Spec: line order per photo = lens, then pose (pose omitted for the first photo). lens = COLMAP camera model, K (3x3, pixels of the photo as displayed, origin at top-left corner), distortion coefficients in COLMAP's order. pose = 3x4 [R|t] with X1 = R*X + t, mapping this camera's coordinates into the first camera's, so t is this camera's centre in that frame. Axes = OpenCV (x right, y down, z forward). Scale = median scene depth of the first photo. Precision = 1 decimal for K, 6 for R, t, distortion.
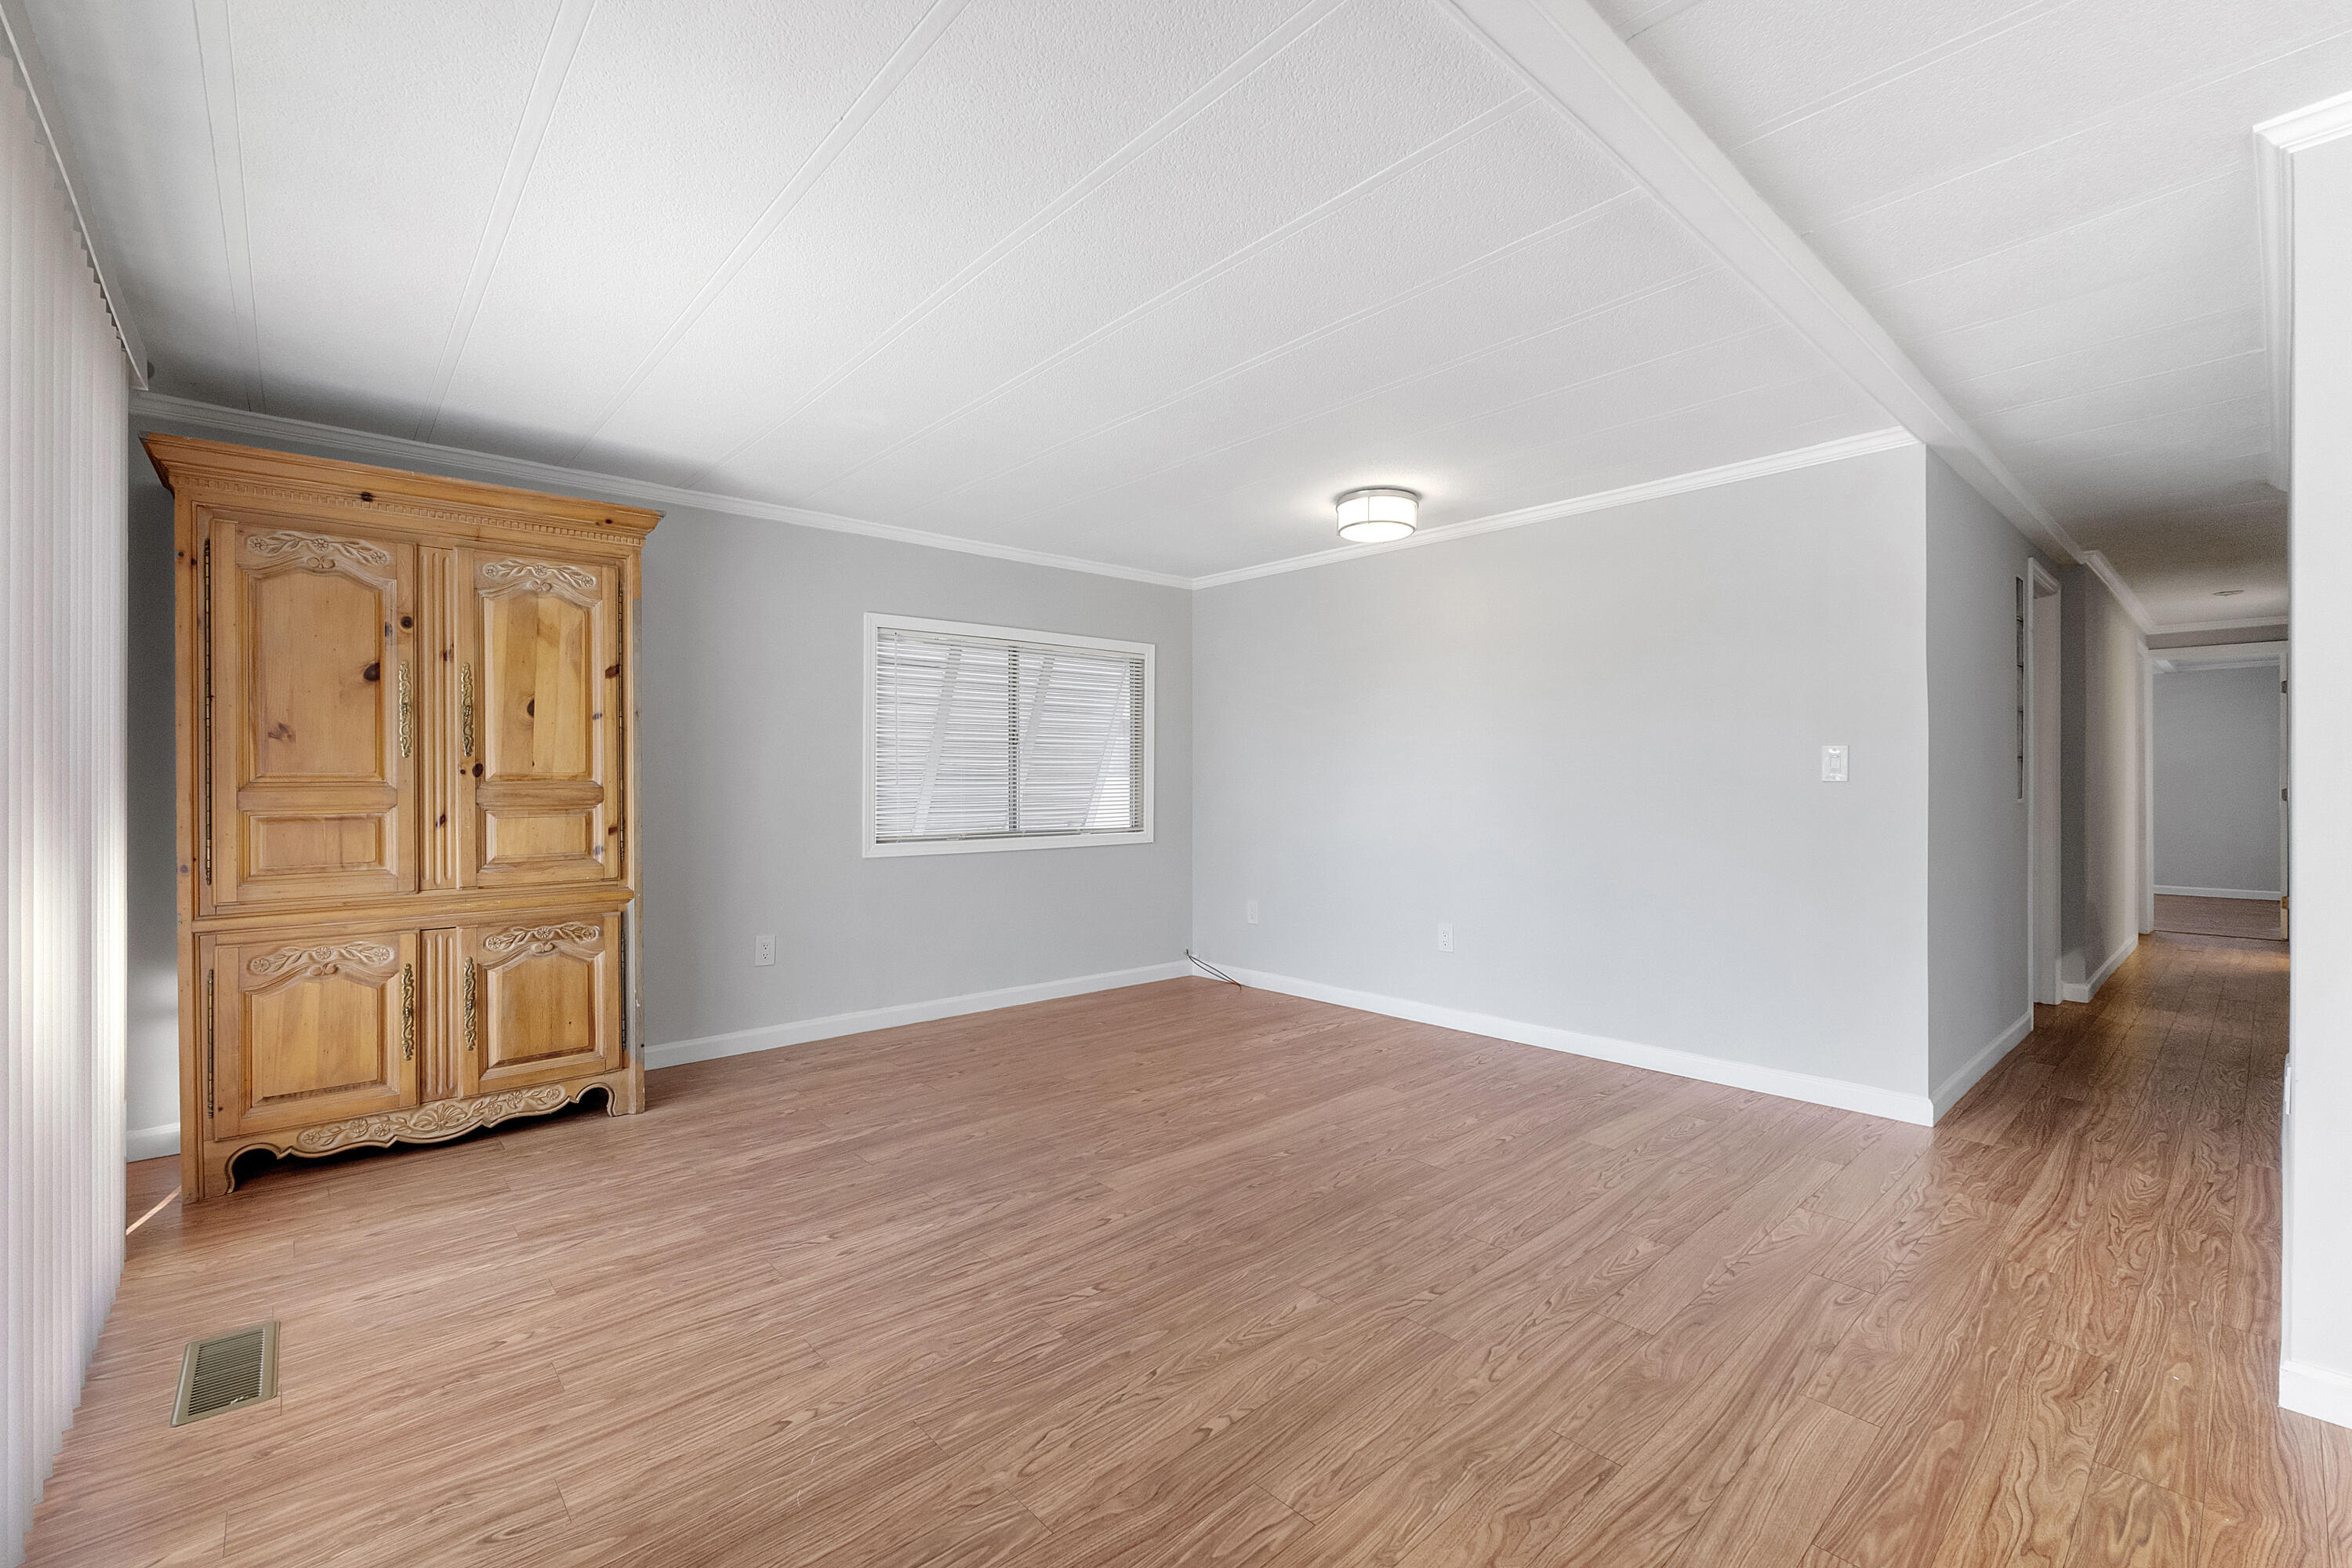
lens RADIAL K [[991.7, 0, 1138.4], [0, 991.7, 774.2], [0, 0, 1]] dist [-0.009768, -0.000770]
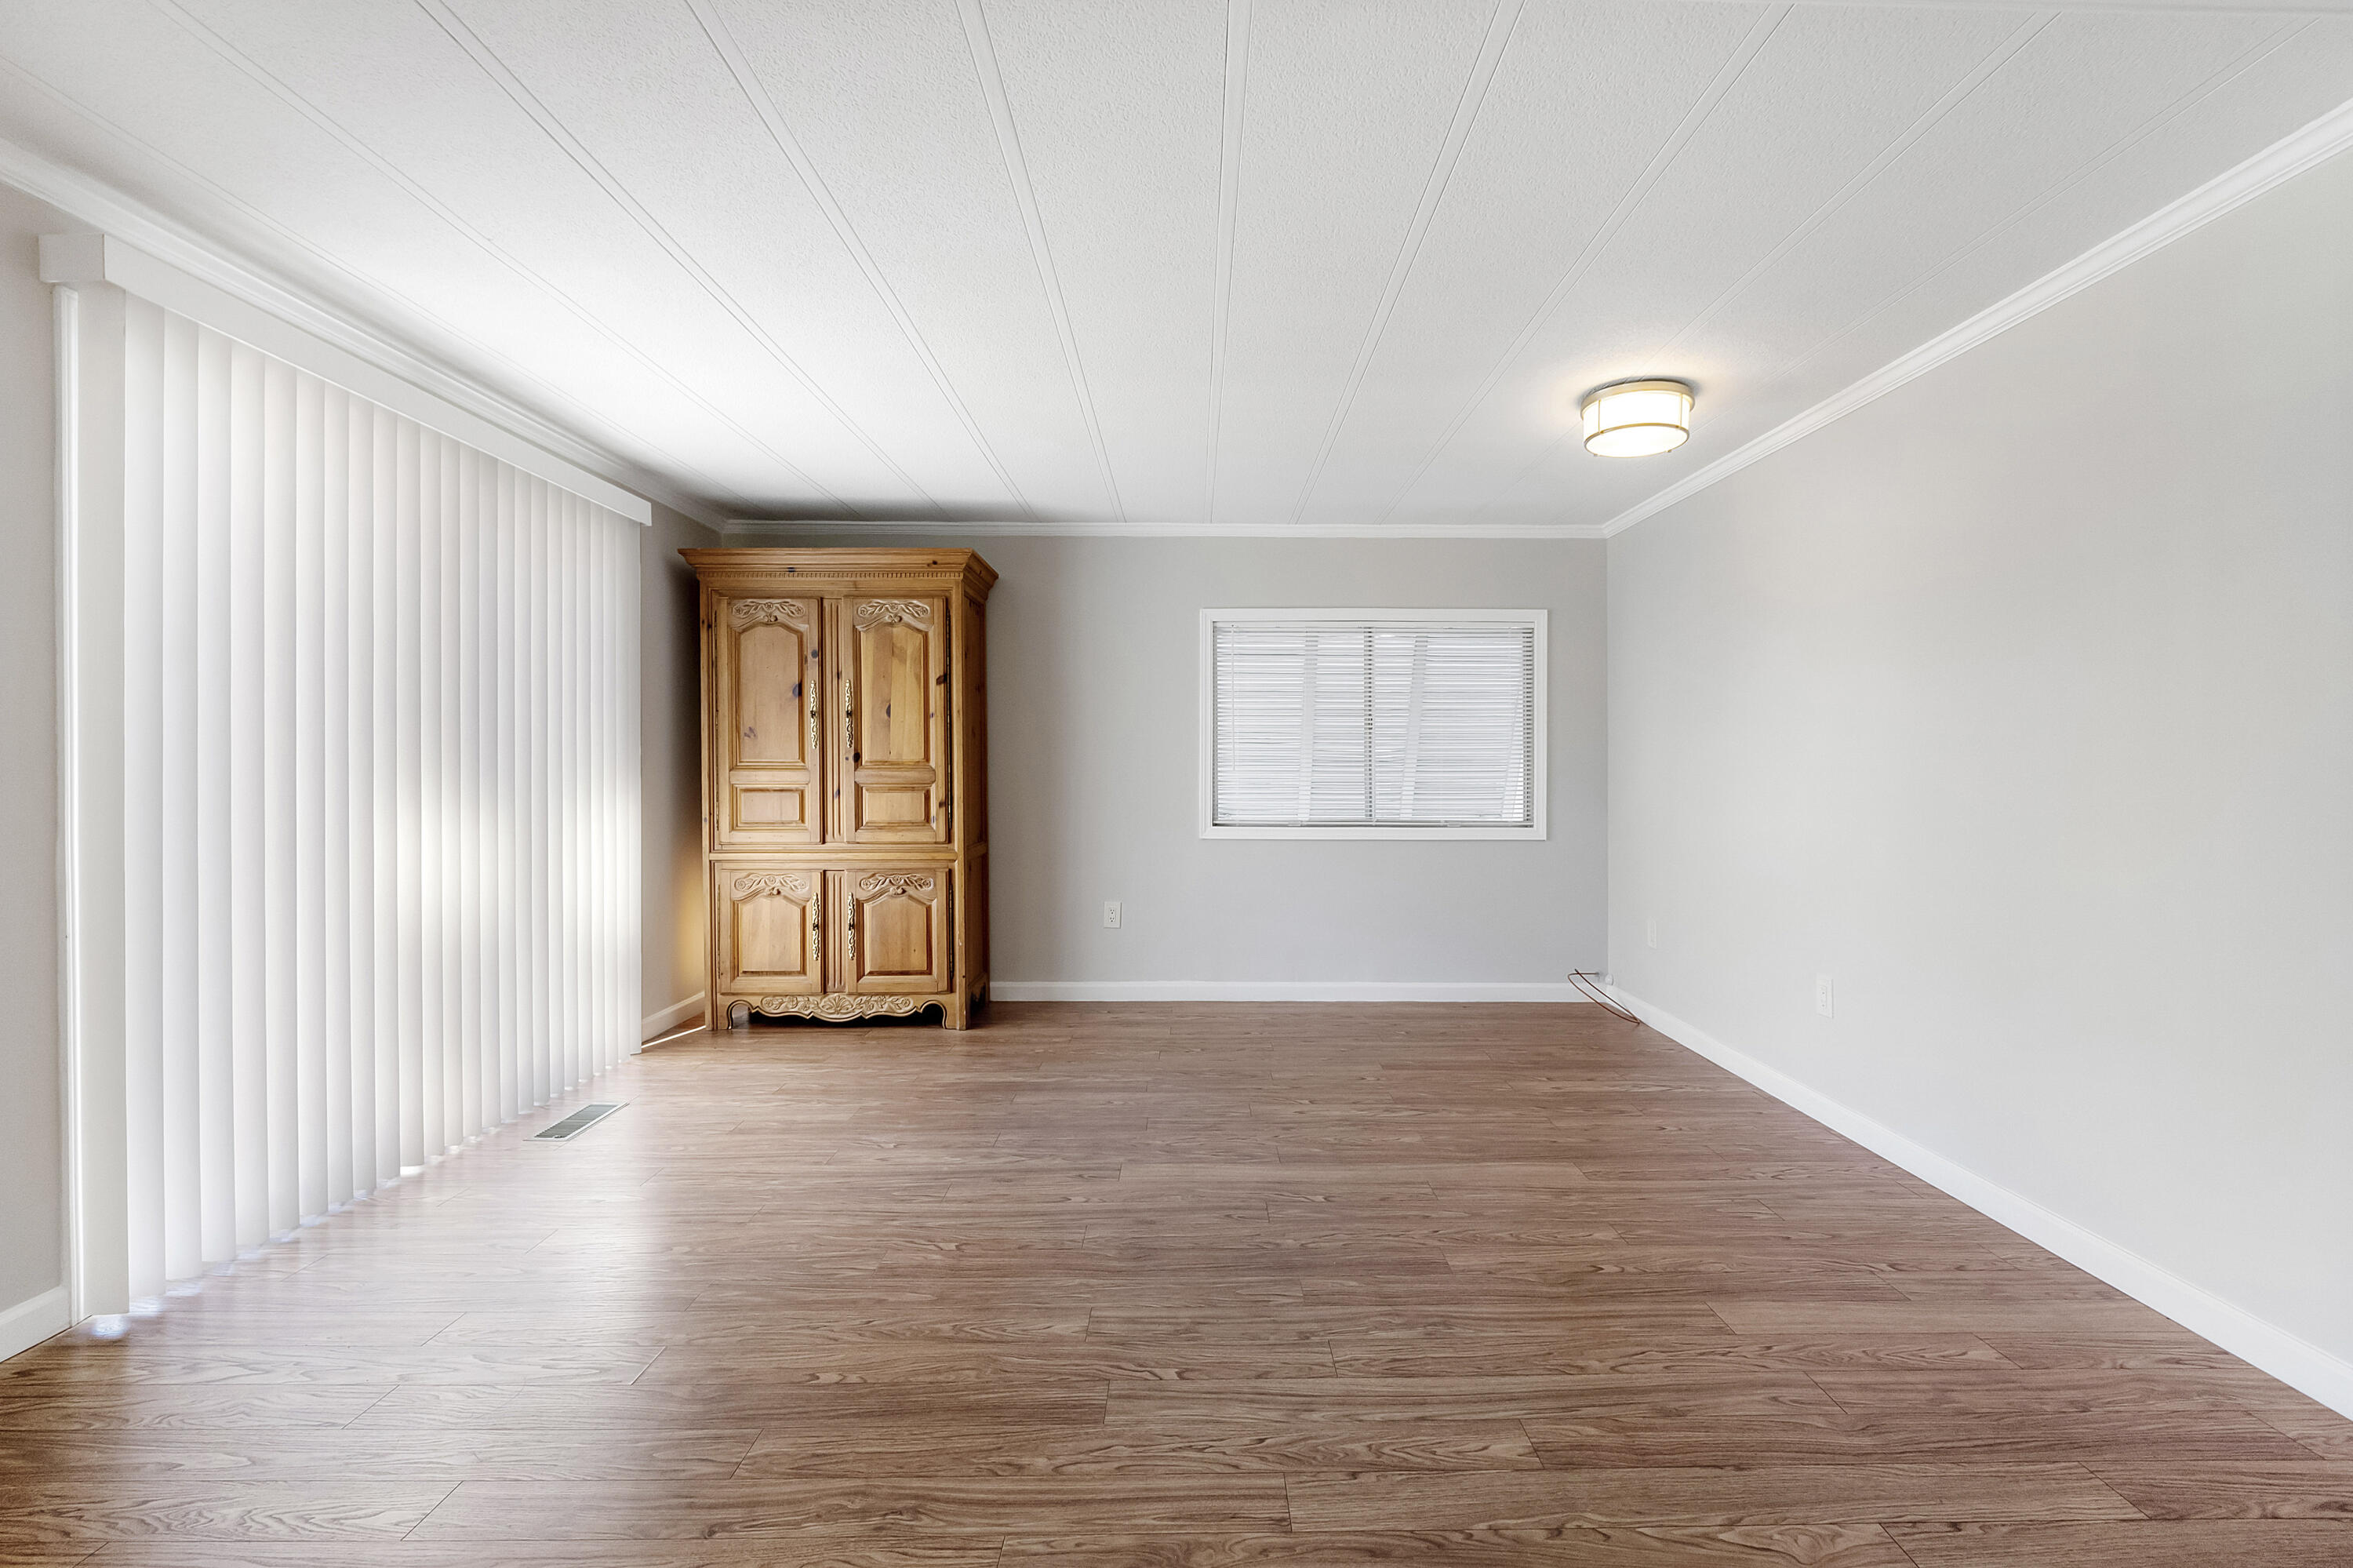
lens RADIAL K [[992.2, 0, 1177.0], [0, 992.2, 760.1], [0, 0, 1]] dist [-0.009768, -0.000770]
pose [[0.762908, 0.001645, -0.646505, 0.566926], [-0.001564, 0.999999, 0.000699, -0.001796], [0.646505, 0.000477, 0.762909, 0.236114]]
